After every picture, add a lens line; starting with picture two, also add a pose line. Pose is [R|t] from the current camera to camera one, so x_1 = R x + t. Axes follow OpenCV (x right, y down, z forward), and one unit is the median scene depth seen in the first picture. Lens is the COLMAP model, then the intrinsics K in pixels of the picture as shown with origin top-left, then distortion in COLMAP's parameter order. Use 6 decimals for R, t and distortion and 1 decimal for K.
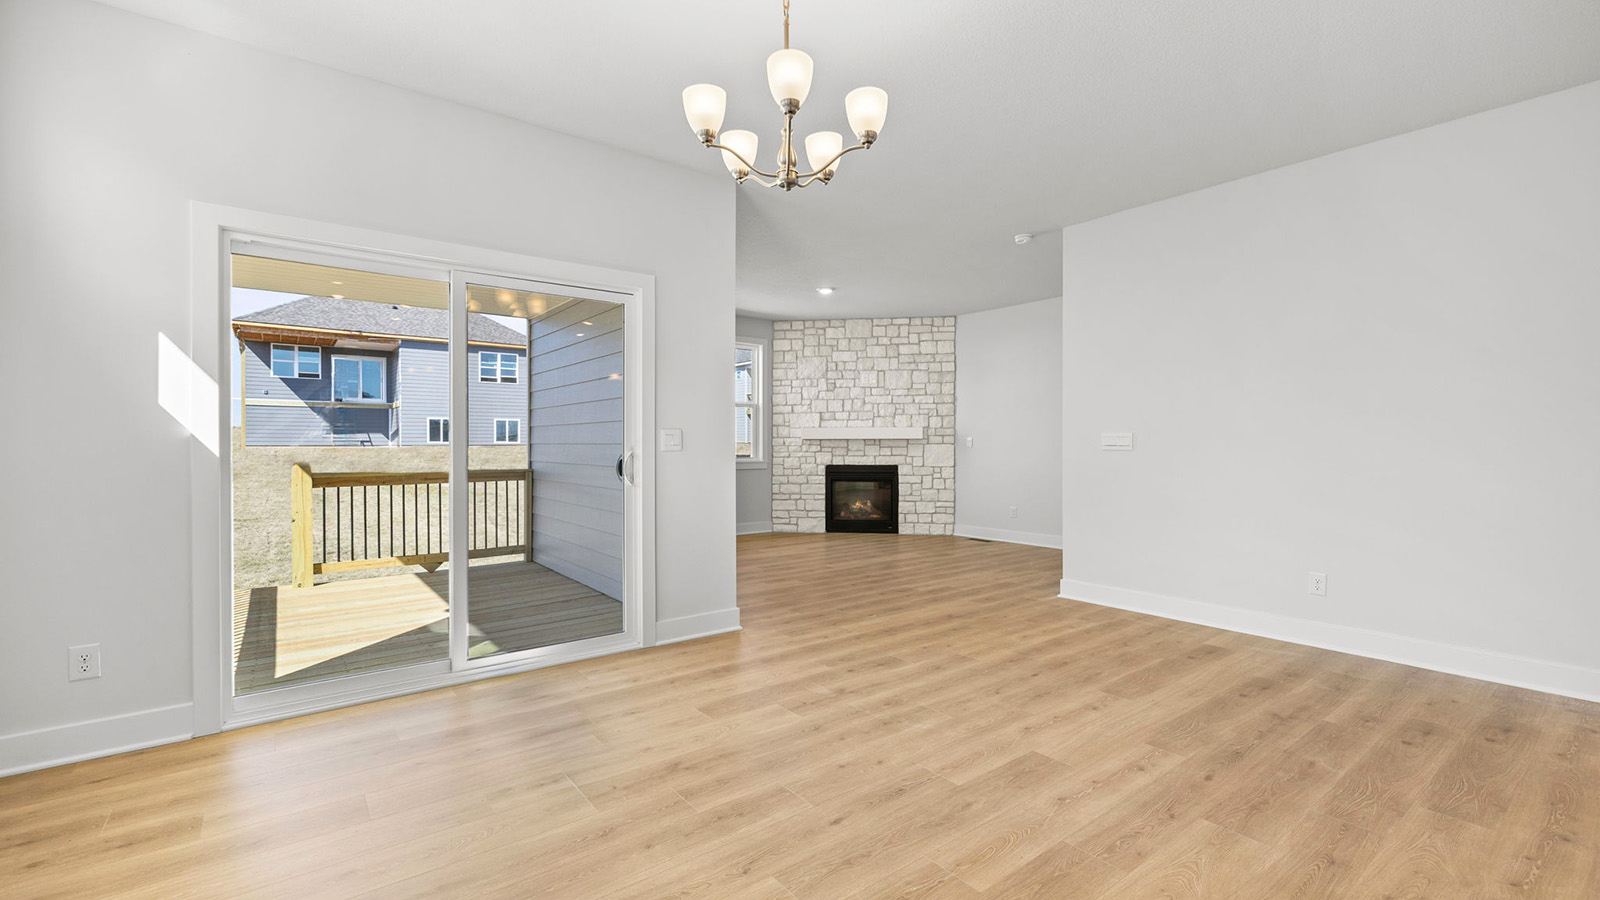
lens RADIAL K [[670.9, 0, 799.4], [0, 670.9, 448.4], [0, 0, 1]] dist [0.007734, -0.001735]
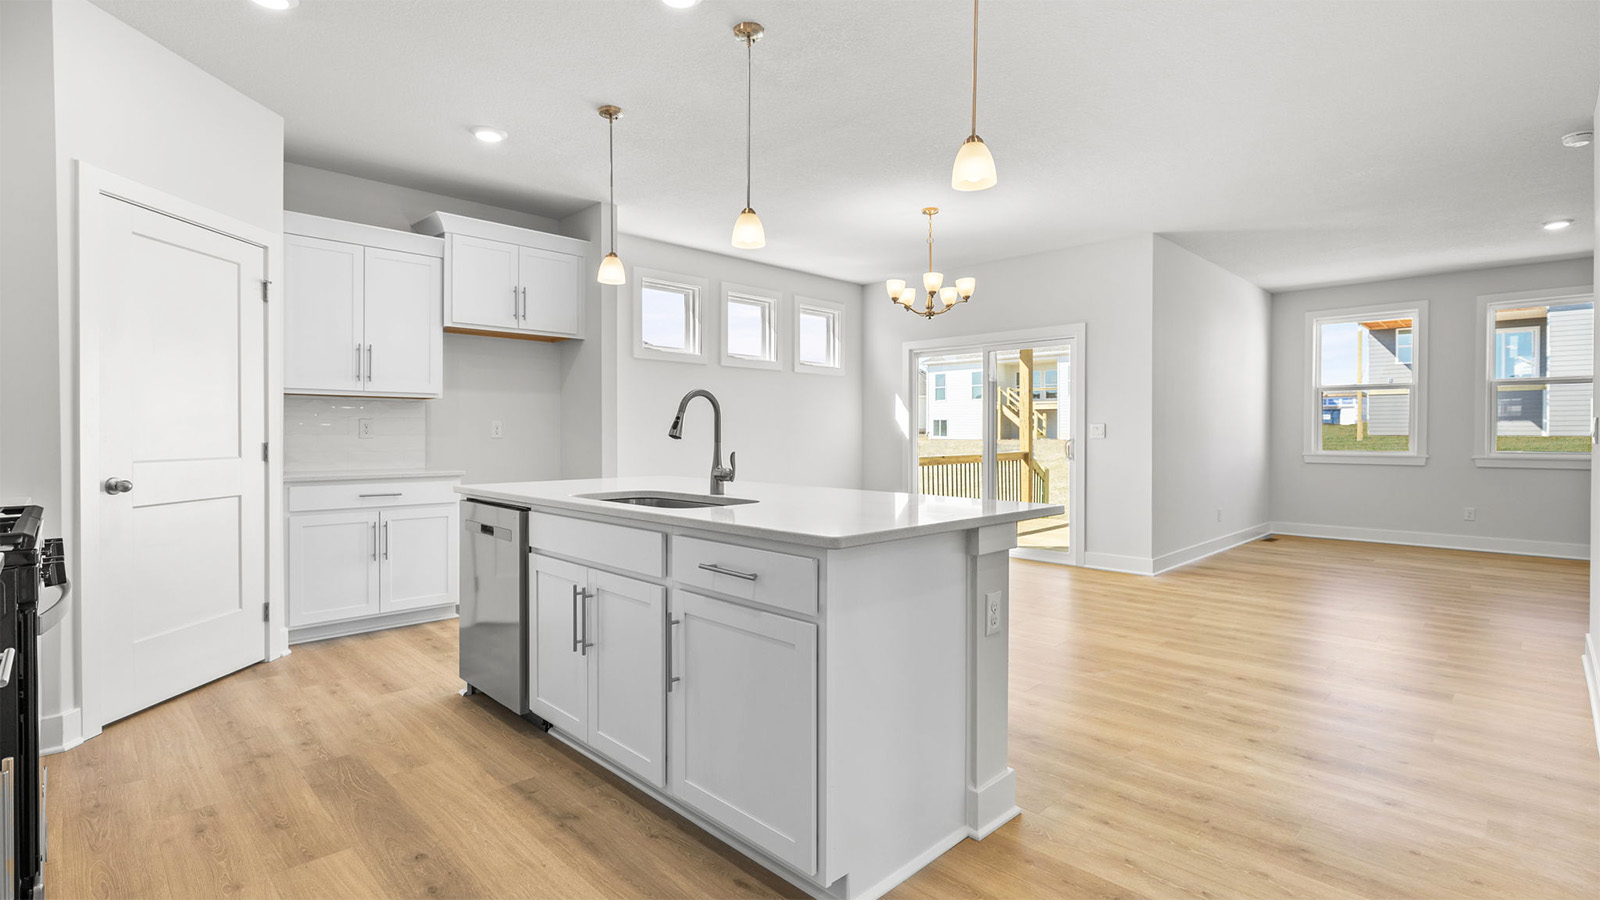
lens RADIAL K [[749.0, 0, 779.8], [0, 749.0, 443.5], [0, 0, 1]] dist [-0.001168, 0.000364]
pose [[0.092660, 0.012431, -0.995620, 2.086542], [-0.005902, 0.999911, 0.011935, -0.002708], [0.995680, 0.004770, 0.092725, 0.232530]]
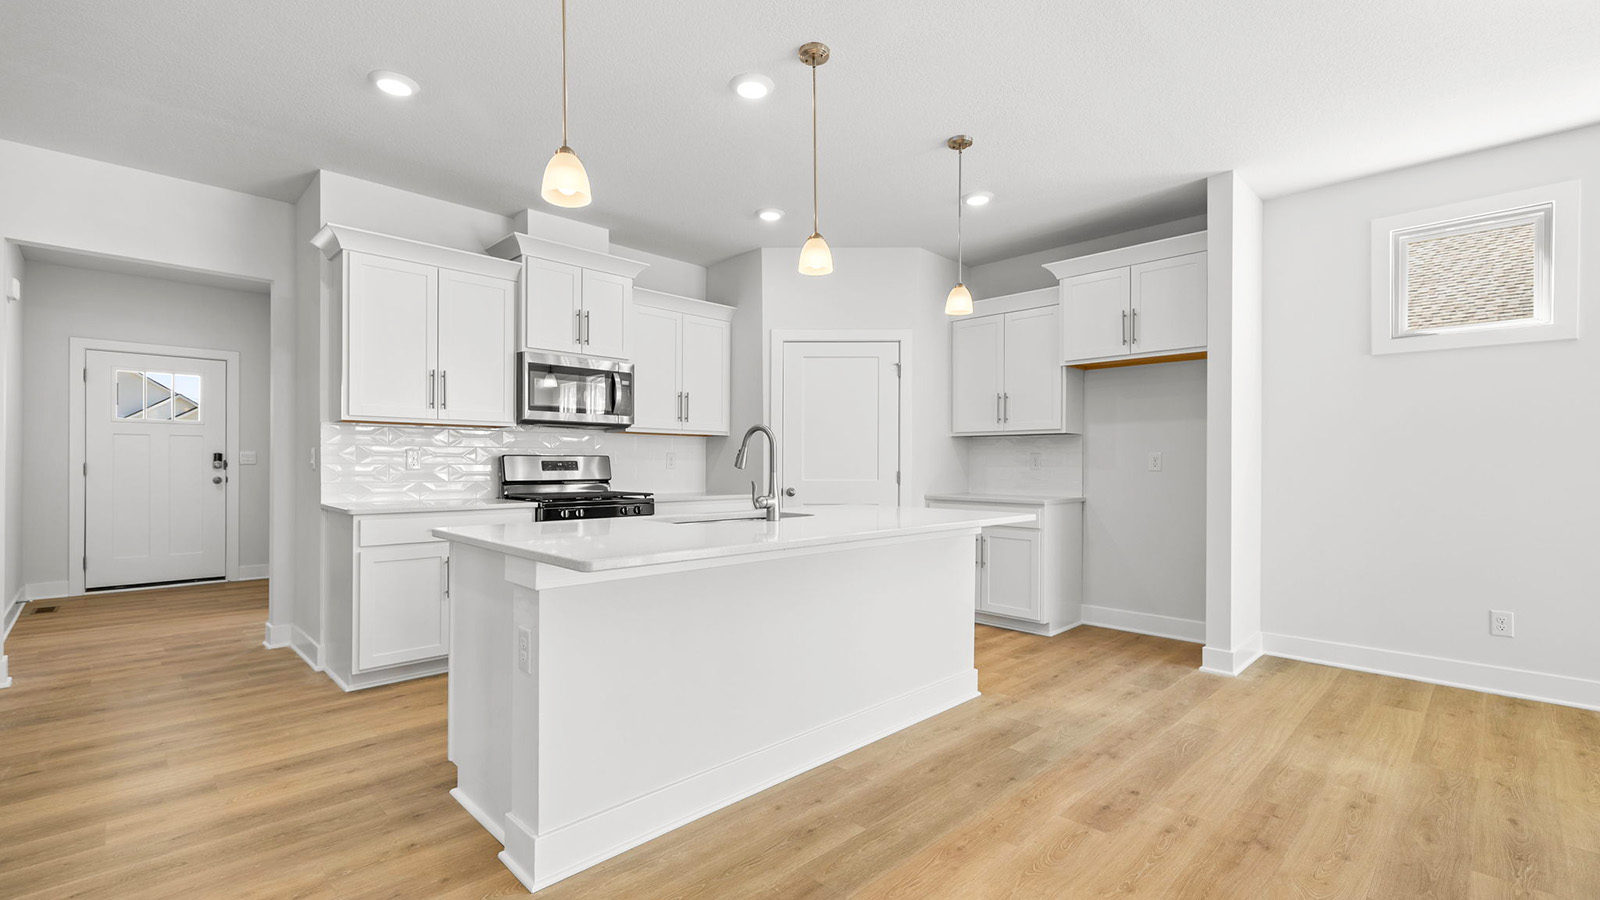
lens RADIAL K [[684.4, 0, 802.1], [0, 684.4, 468.6], [0, 0, 1]] dist [0.005304, -0.000333]
pose [[-0.993494, -0.004210, -0.113805, 1.022183], [-0.005294, 0.999943, 0.009223, -0.005756], [0.113760, 0.009766, -0.993460, 1.354774]]
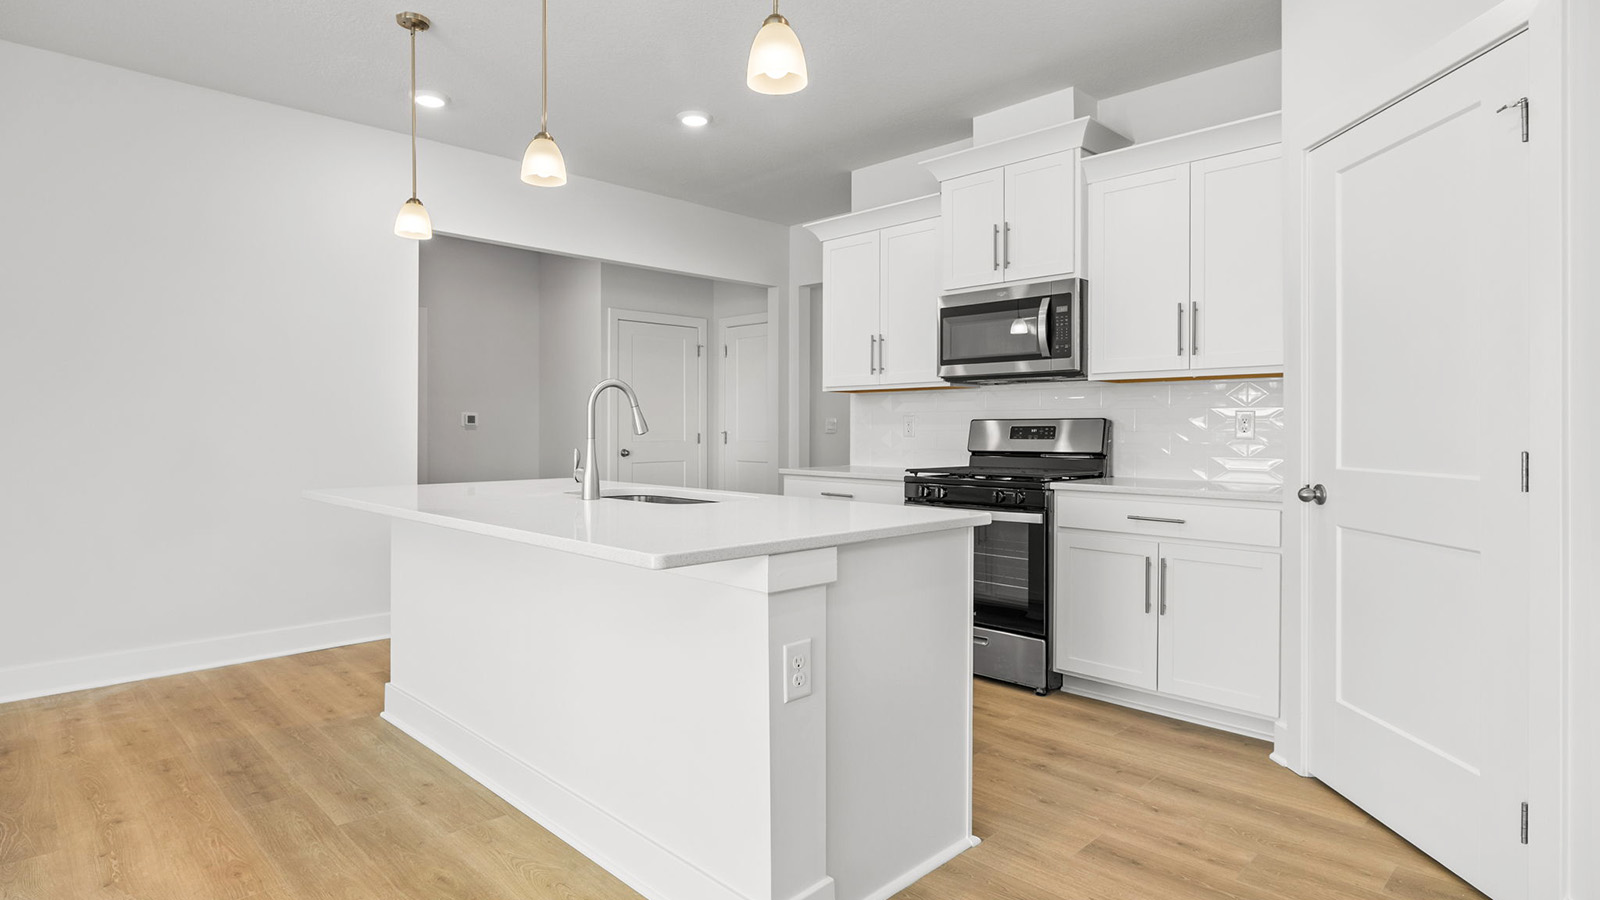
lens RADIAL K [[837.5, 0, 801.5], [0, 837.5, 444.2], [0, 0, 1]] dist [-0.003221, 0.002356]
pose [[-0.122945, -0.021182, 0.992187, -0.171598], [0.003177, 0.999759, 0.021737, -0.008266], [-0.992408, 0.005824, -0.122848, 0.103411]]
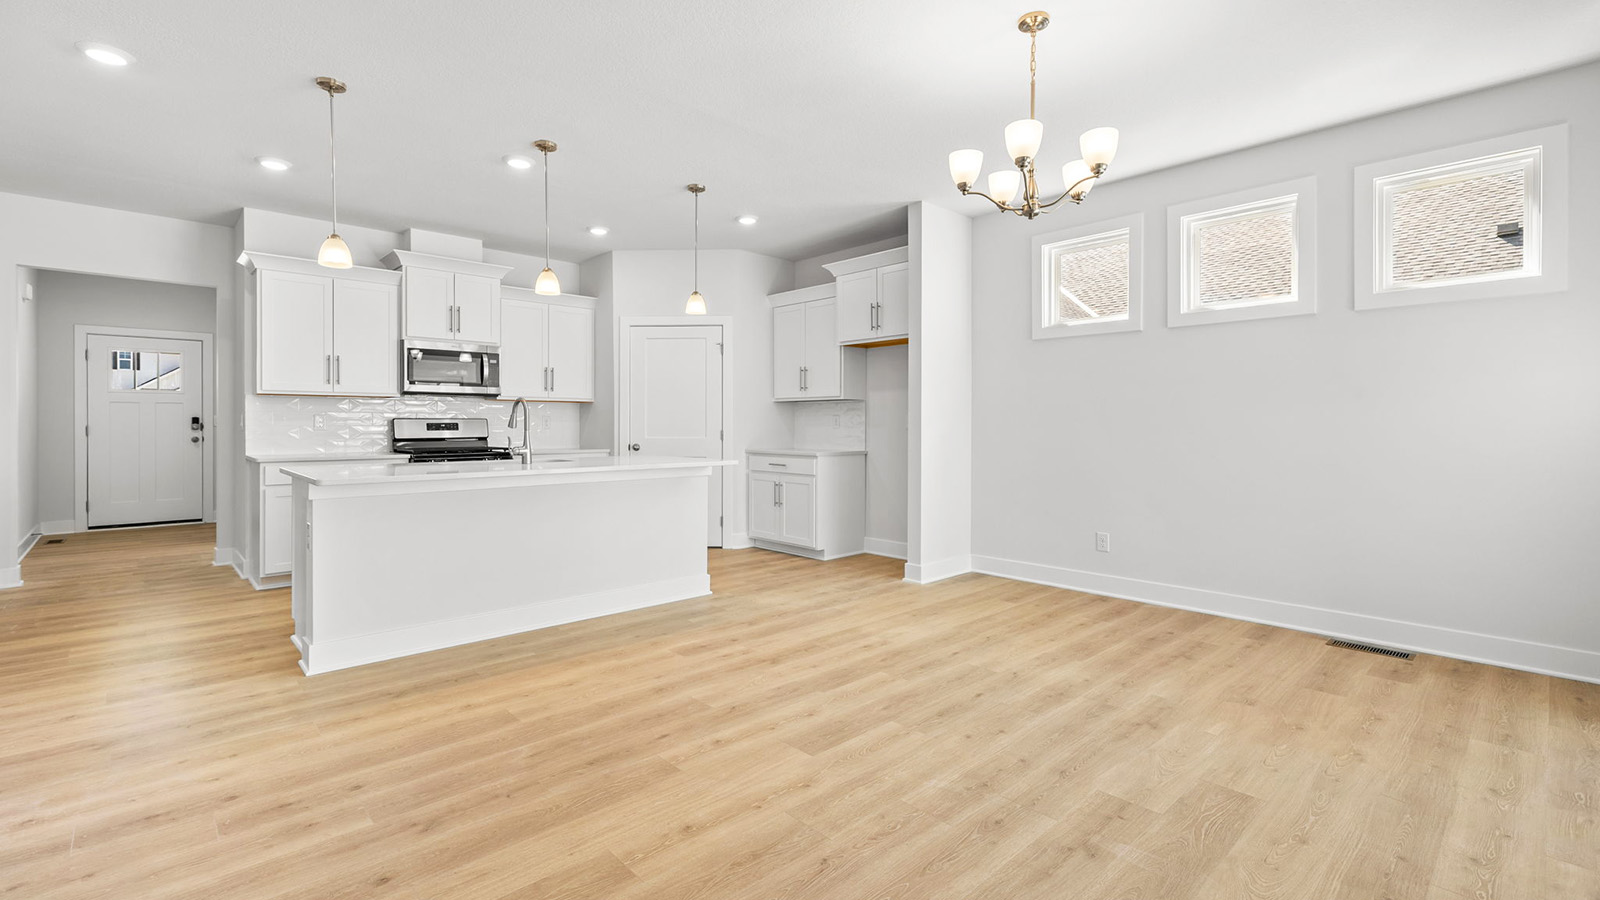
lens RADIAL K [[684.4, 0, 795.2], [0, 684.4, 431.6], [0, 0, 1]] dist [0.005304, -0.000333]
pose [[-0.996167, -0.000552, -0.087466, 0.450699], [-0.001720, 0.999910, 0.013275, -0.009293], [0.087451, 0.013374, -0.996079, 1.912495]]
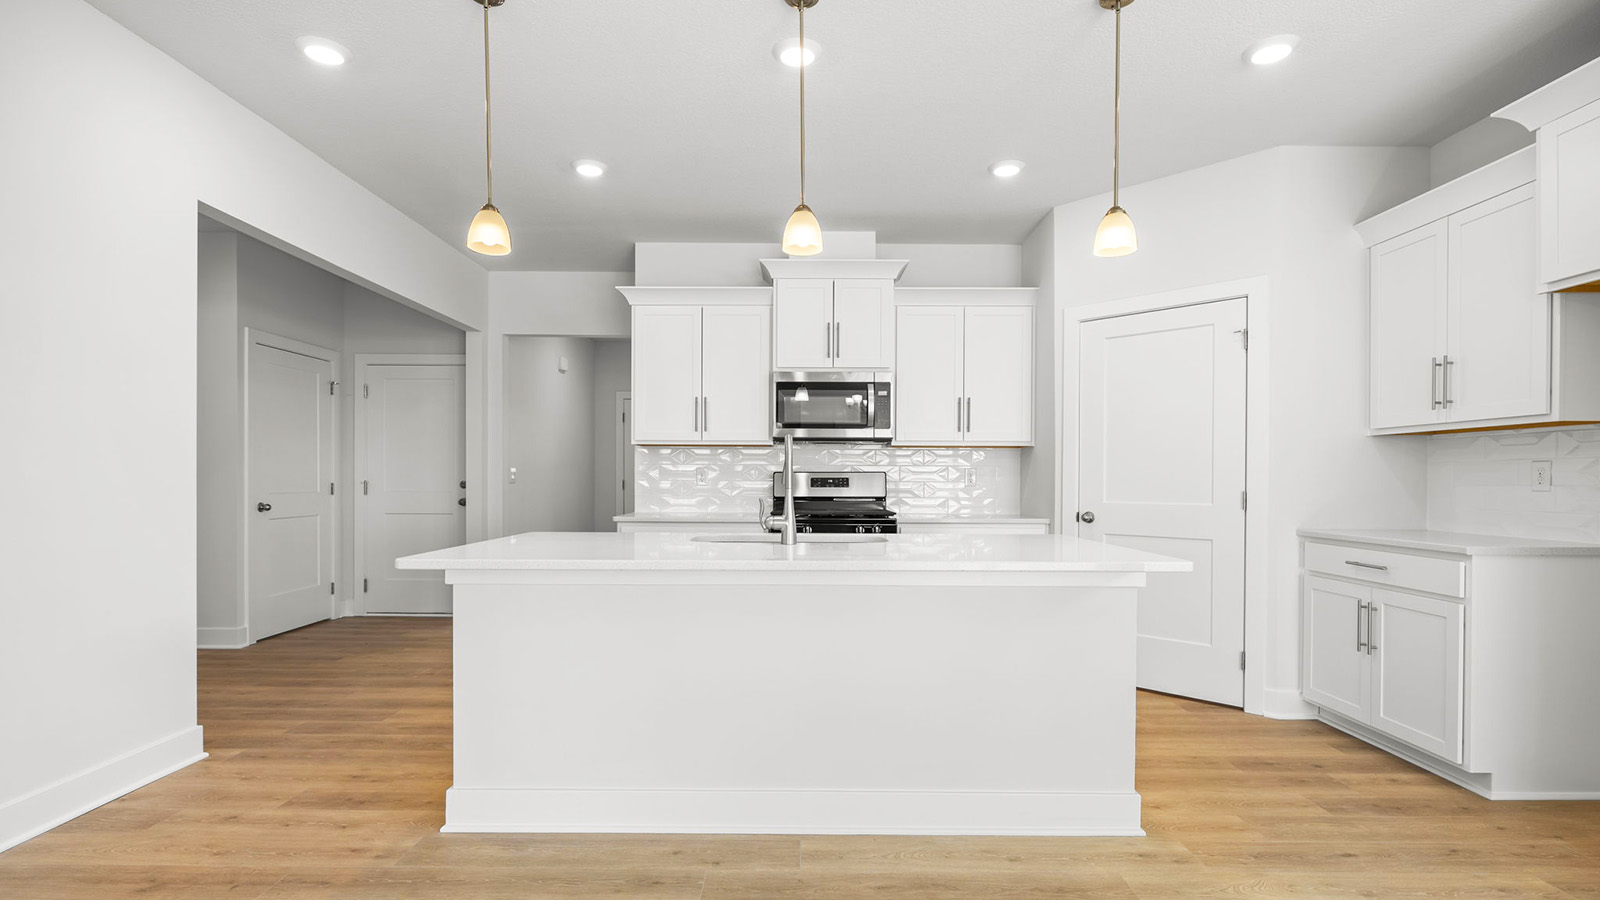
lens RADIAL K [[760.5, 0, 802.7], [0, 760.5, 485.1], [0, 0, 1]] dist [-0.003916, 0.000846]
pose [[-0.788292, -0.007952, 0.615250, 0.261930], [-0.003132, 0.999955, 0.008911, -0.003727], [-0.615293, 0.005097, -0.788282, 1.085232]]
